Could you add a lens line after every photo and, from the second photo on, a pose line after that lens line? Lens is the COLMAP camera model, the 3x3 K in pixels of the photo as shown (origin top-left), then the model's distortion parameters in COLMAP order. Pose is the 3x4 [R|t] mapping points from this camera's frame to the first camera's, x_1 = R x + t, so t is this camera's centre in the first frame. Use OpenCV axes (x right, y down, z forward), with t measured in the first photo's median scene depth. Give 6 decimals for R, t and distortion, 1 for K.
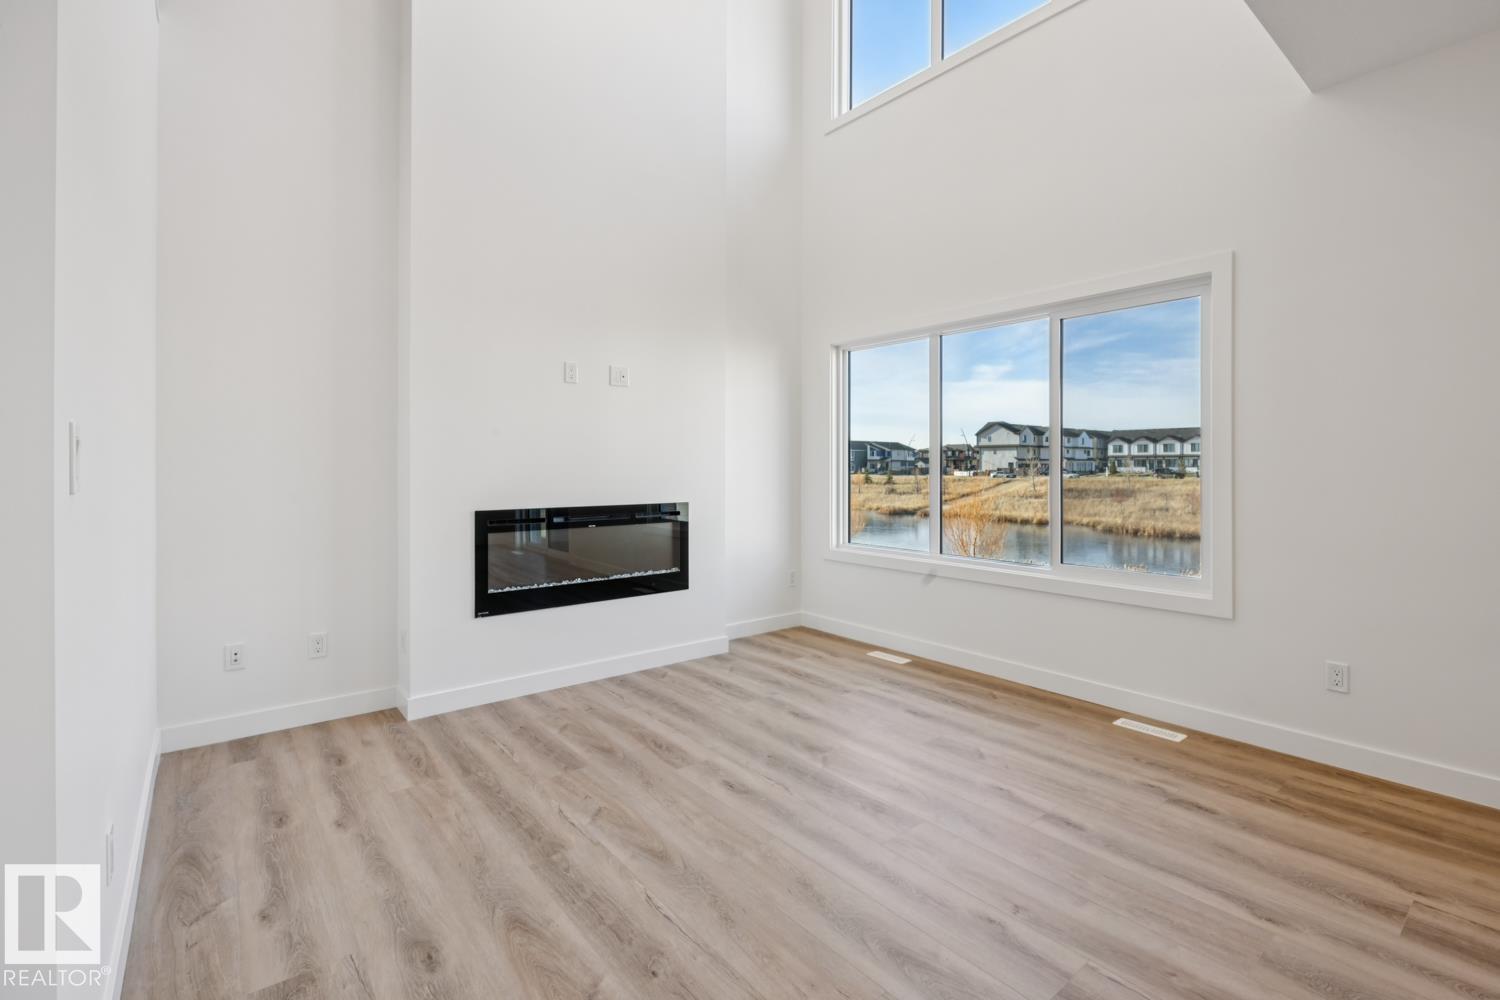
lens RADIAL K [[691.5, 0, 808.1], [0, 691.5, 476.1], [0, 0, 1]] dist [-0.001811, 0.000636]
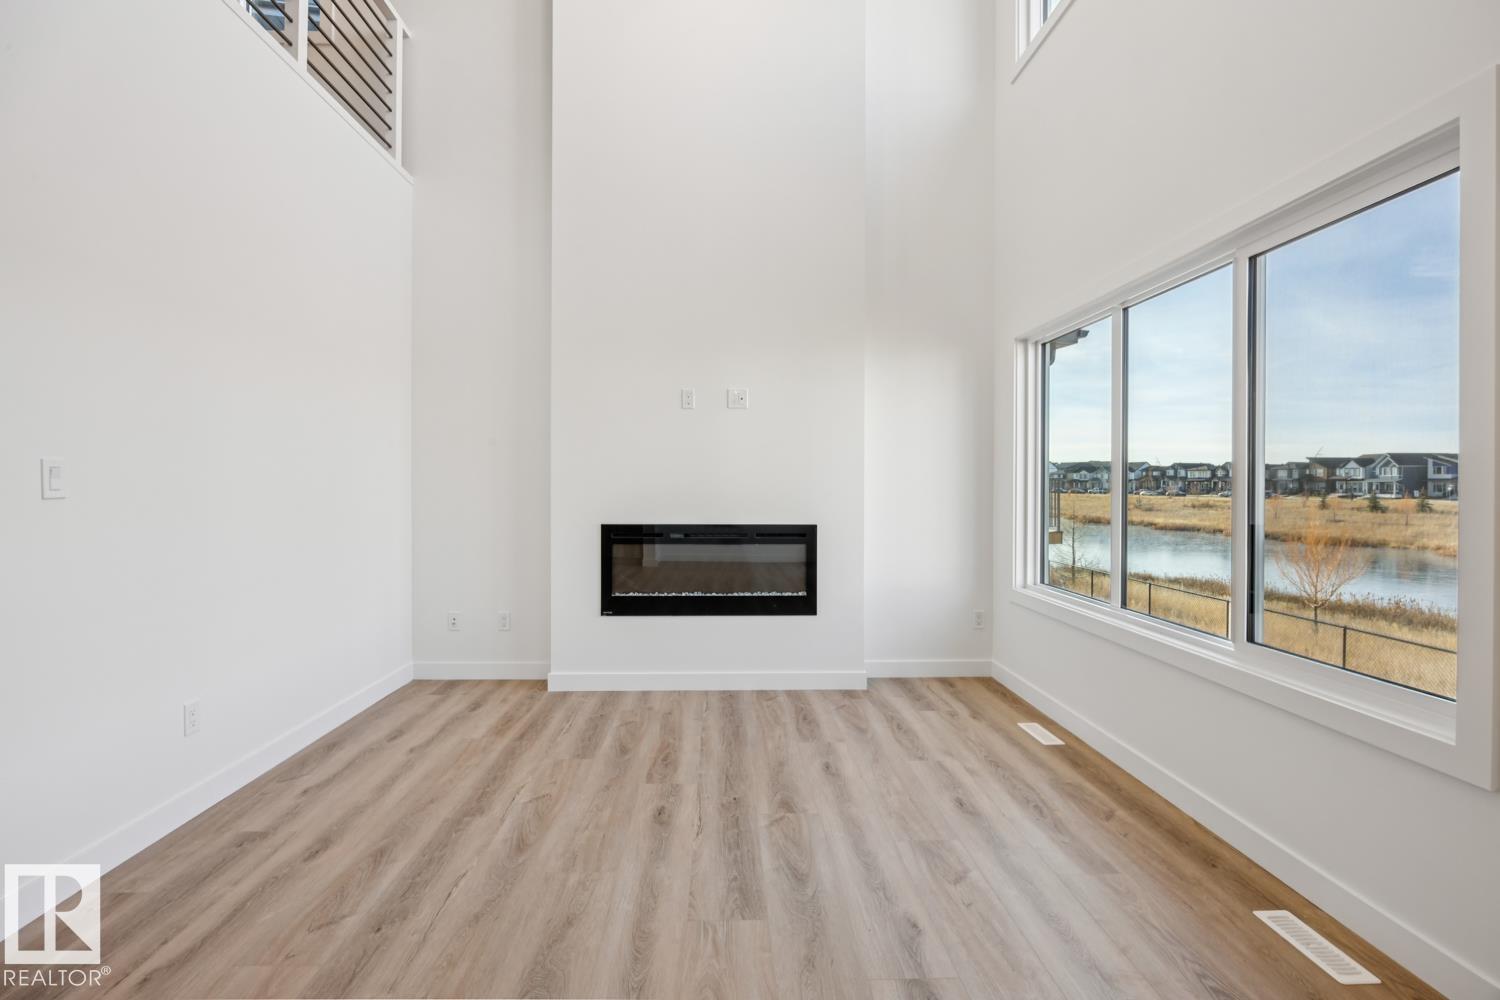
lens RADIAL K [[705.5, 0, 750.0], [0, 705.5, 500.0], [0, 0, 1]] dist [-0.012791, 0.000382]
pose [[0.773882, 0.015683, -0.633135, 0.469993], [-0.012490, 0.999877, 0.009500, -0.005349], [0.633206, 0.000556, 0.773983, 0.236604]]
